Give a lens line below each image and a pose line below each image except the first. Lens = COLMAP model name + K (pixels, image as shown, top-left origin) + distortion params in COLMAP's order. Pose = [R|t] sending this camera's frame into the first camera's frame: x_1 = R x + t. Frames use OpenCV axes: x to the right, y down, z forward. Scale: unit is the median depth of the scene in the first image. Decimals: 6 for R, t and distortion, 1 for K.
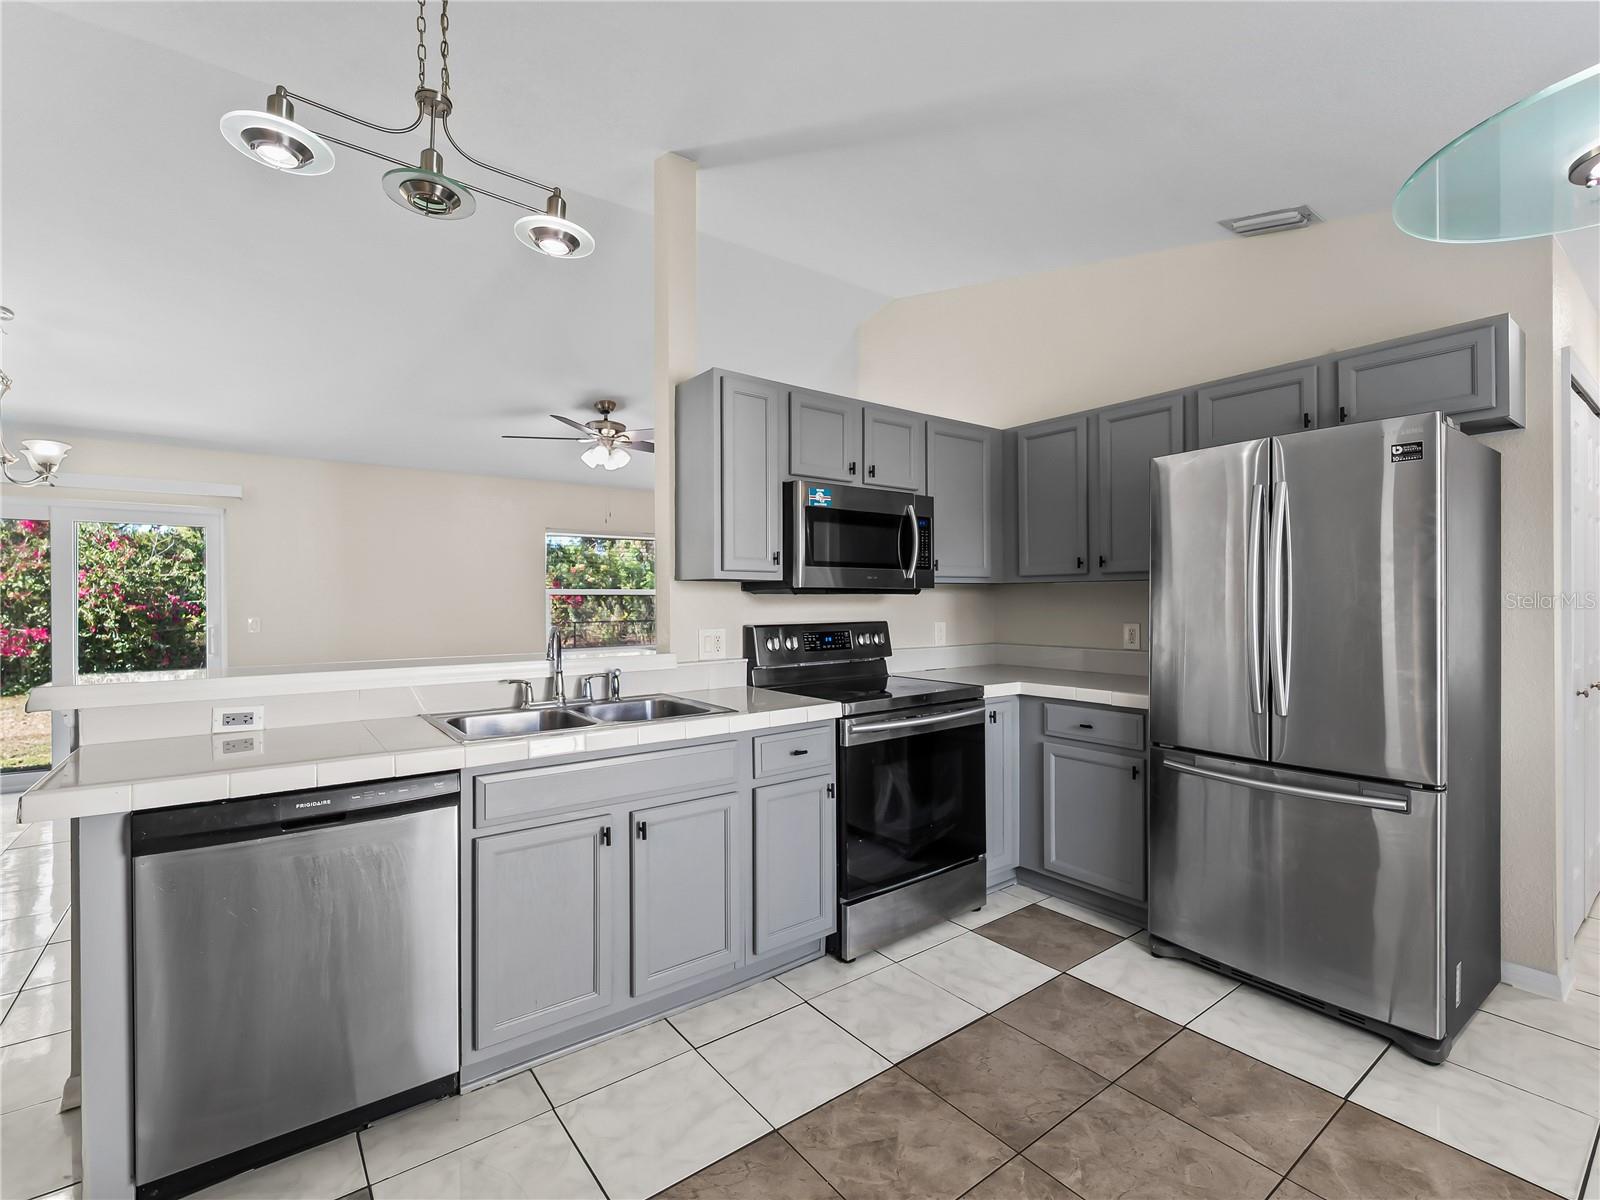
lens RADIAL K [[727.8, 0, 800.0], [0, 727.8, 600.0], [0, 0, 1]] dist [-0.001691, -0.000521]
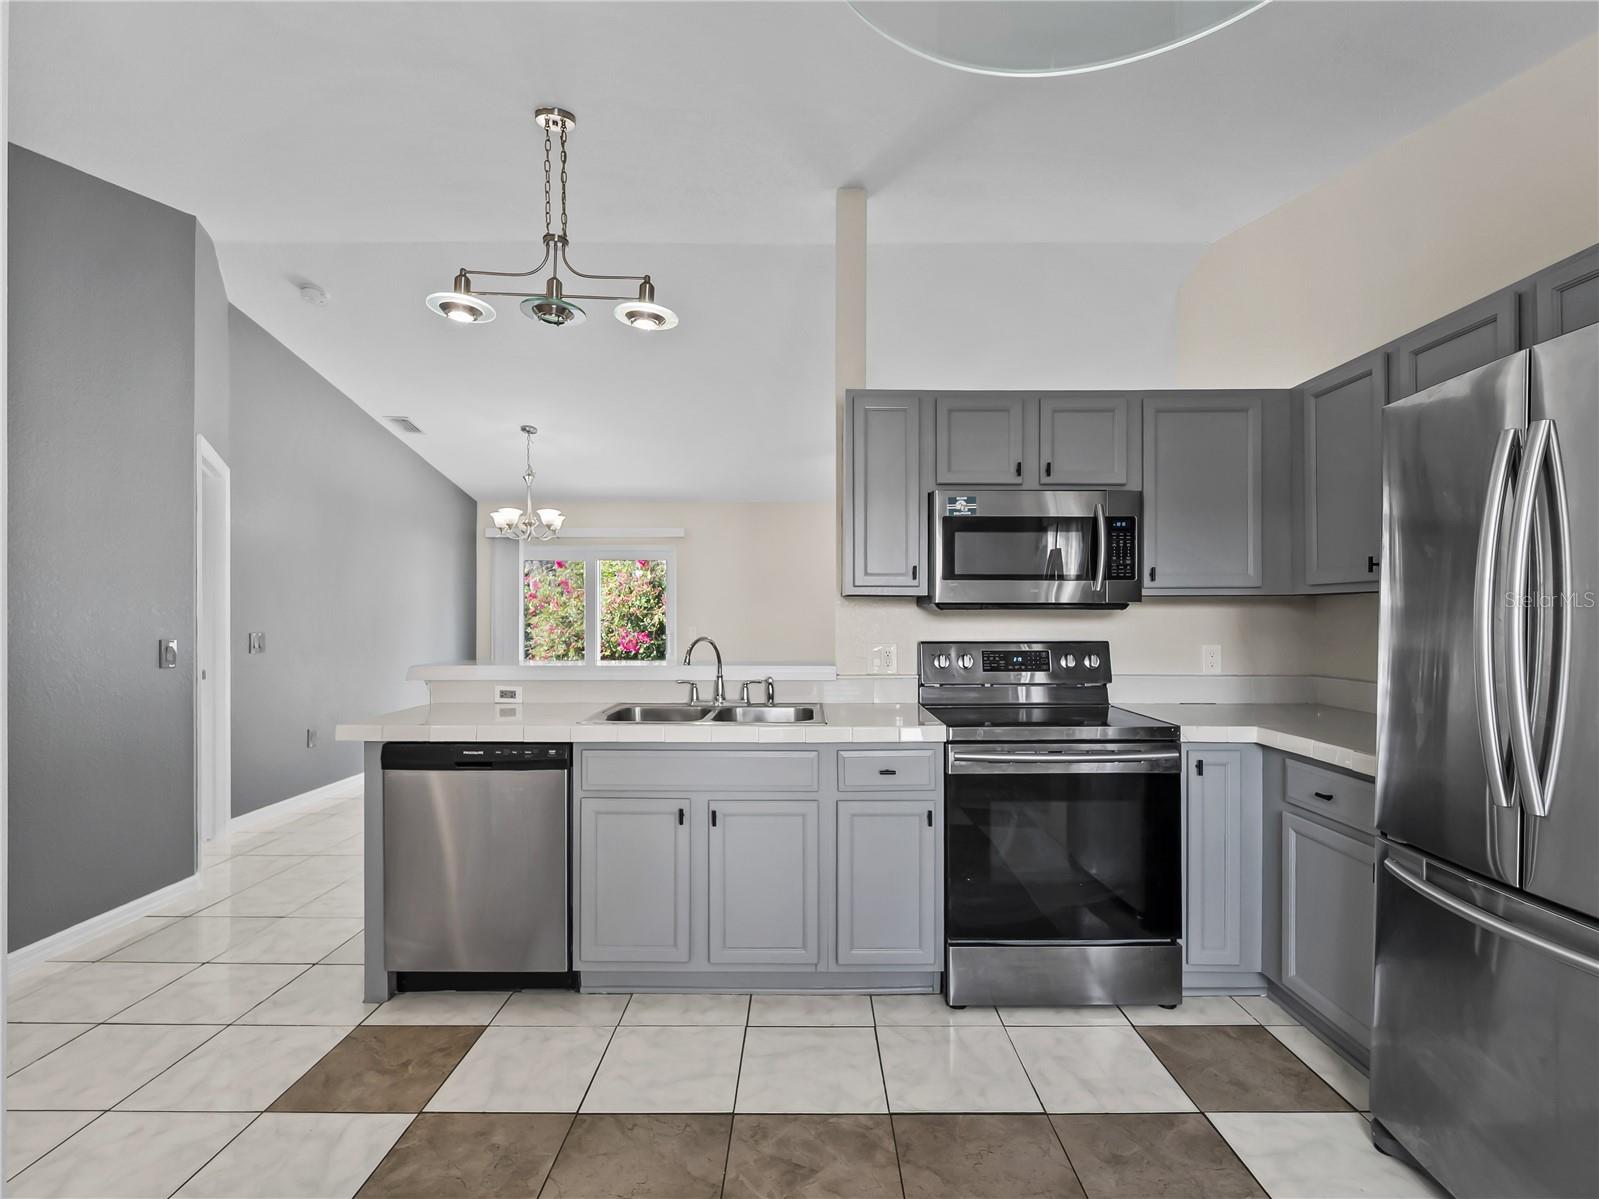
lens RADIAL K [[730.2, 0, 805.1], [0, 730.2, 616.1], [0, 0, 1]] dist [-0.001616, -0.000455]
pose [[0.796921, 0.005536, -0.604058, 0.482592], [-0.004866, 0.999984, 0.002745, -0.001485], [0.604063, 0.000752, 0.796936, 0.148371]]
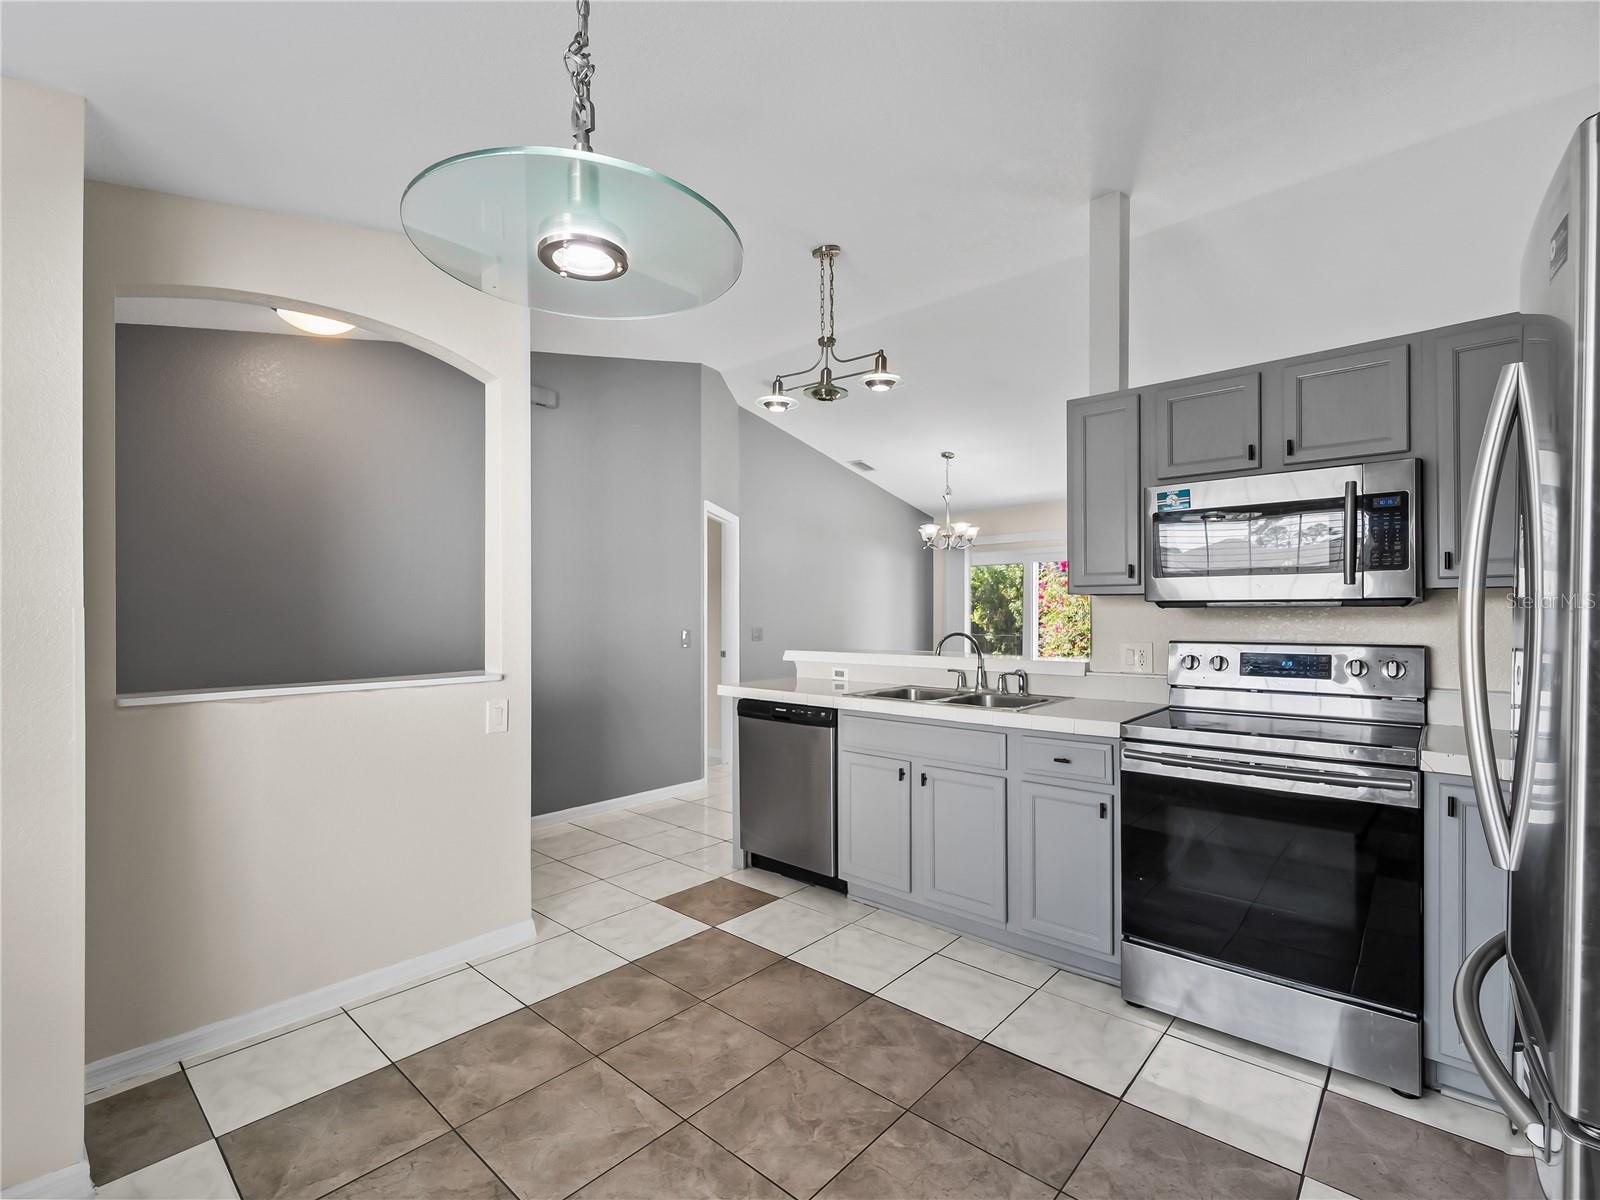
lens RADIAL K [[723.7, 0, 804.9], [0, 723.7, 613.4], [0, 0, 1]] dist [0.010321, -0.008671]
pose [[0.199339, 0.002390, -0.979928, 0.909391], [-0.000230, 0.999997, 0.002392, -0.003752], [0.979931, -0.000252, 0.199339, 0.415443]]
